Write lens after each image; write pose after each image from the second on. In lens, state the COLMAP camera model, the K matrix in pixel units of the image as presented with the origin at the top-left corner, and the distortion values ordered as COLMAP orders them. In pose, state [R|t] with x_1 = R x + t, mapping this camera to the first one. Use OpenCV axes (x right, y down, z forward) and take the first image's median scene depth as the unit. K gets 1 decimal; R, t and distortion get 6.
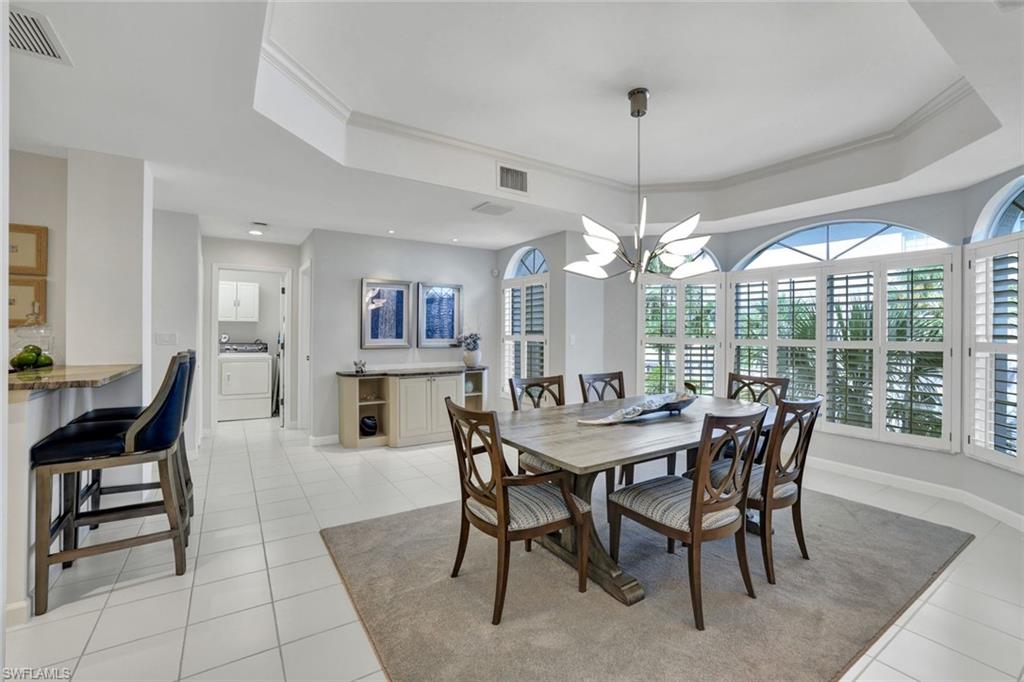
lens RADIAL K [[446.8, 0, 509.1], [0, 446.8, 332.1], [0, 0, 1]] dist [-0.018657, 0.000332]
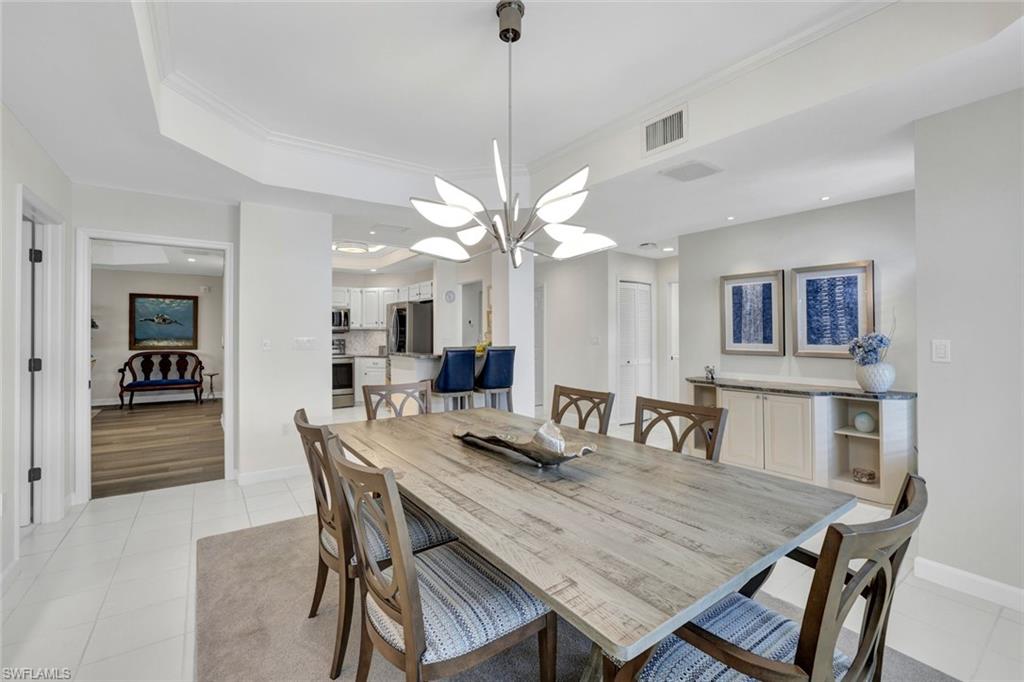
lens RADIAL K [[446.8, 0, 509.1], [0, 446.8, 332.1], [0, 0, 1]] dist [-0.018657, 0.000332]
pose [[0.041336, -0.009315, -0.999102, 0.540344], [0.000194, 0.999957, -0.009315, 0.001790], [0.999145, 0.000191, 0.041336, 0.512982]]
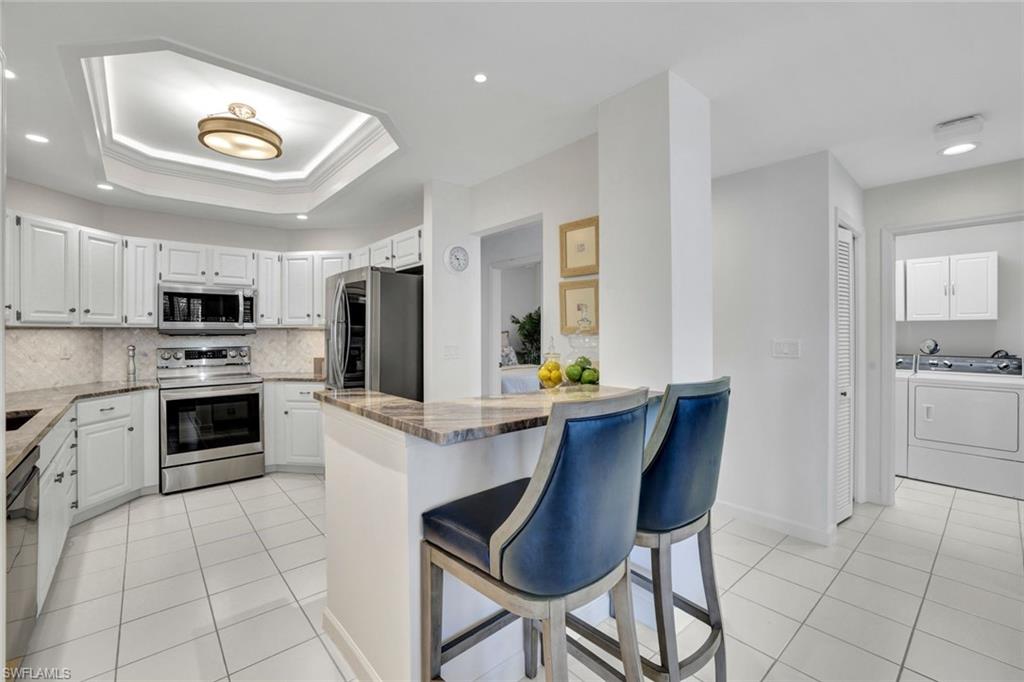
lens RADIAL K [[428.5, 0, 511.2], [0, 428.5, 333.2], [0, 0, 1]] dist [0.000277, 0.000210]
pose [[0.142945, -0.005774, -0.989714, -0.141197], [0.003159, 0.999981, -0.005378, -0.006035], [0.989726, -0.002357, 0.142961, 0.383686]]
